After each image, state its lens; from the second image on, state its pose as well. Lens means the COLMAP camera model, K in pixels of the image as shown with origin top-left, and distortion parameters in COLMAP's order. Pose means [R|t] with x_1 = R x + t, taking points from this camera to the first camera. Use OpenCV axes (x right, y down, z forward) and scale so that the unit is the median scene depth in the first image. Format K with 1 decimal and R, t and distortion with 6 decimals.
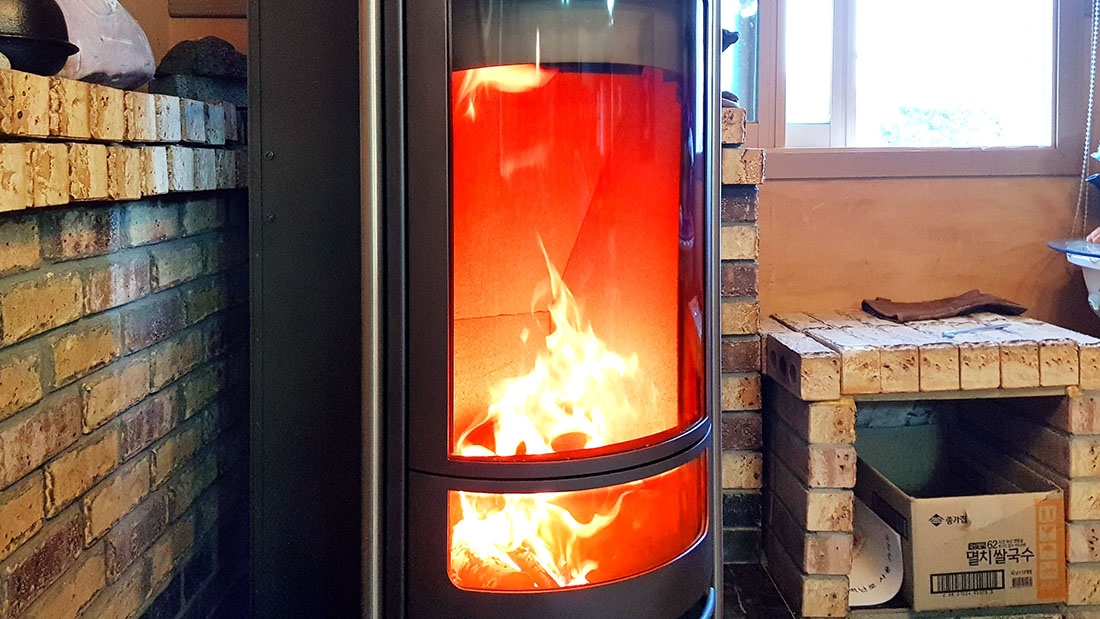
lens RADIAL K [[883.3, 0, 604.6], [0, 883.3, 171.1], [0, 0, 1]] dist [0.014786, -0.004032]
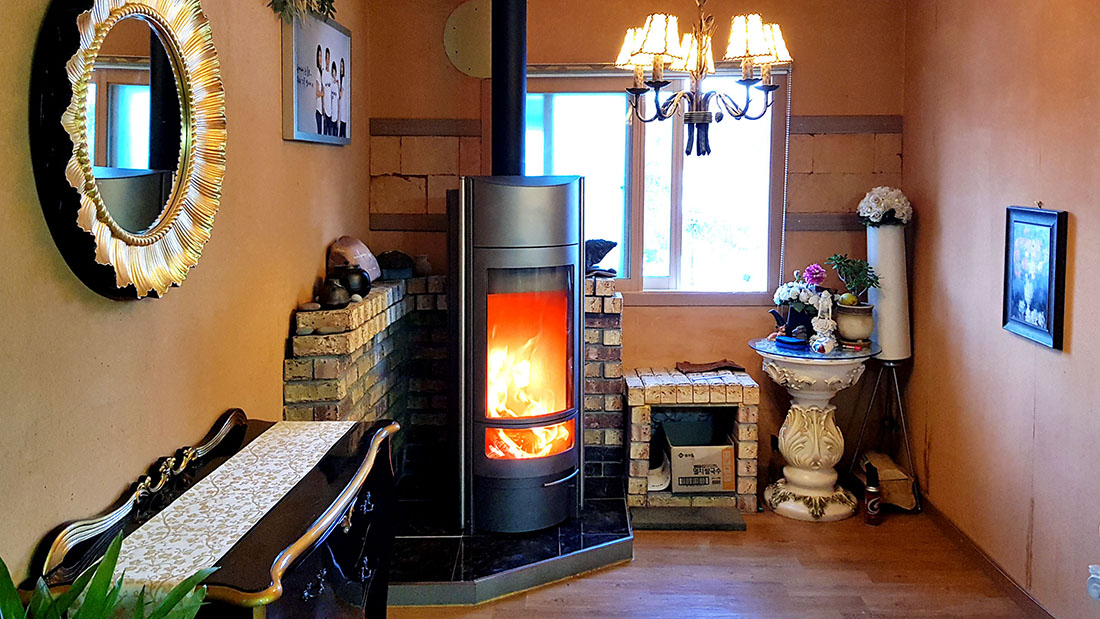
lens RADIAL K [[1105.0, 0, 615.0], [0, 1105.0, 167.1], [0, 0, 1]] dist [0.007864, 0.013596]
pose [[0.996956, 0.025476, -0.073691, 0.392884], [-0.023214, 0.999238, 0.031385, -0.486126], [0.074435, -0.029579, 0.996787, -2.005286]]
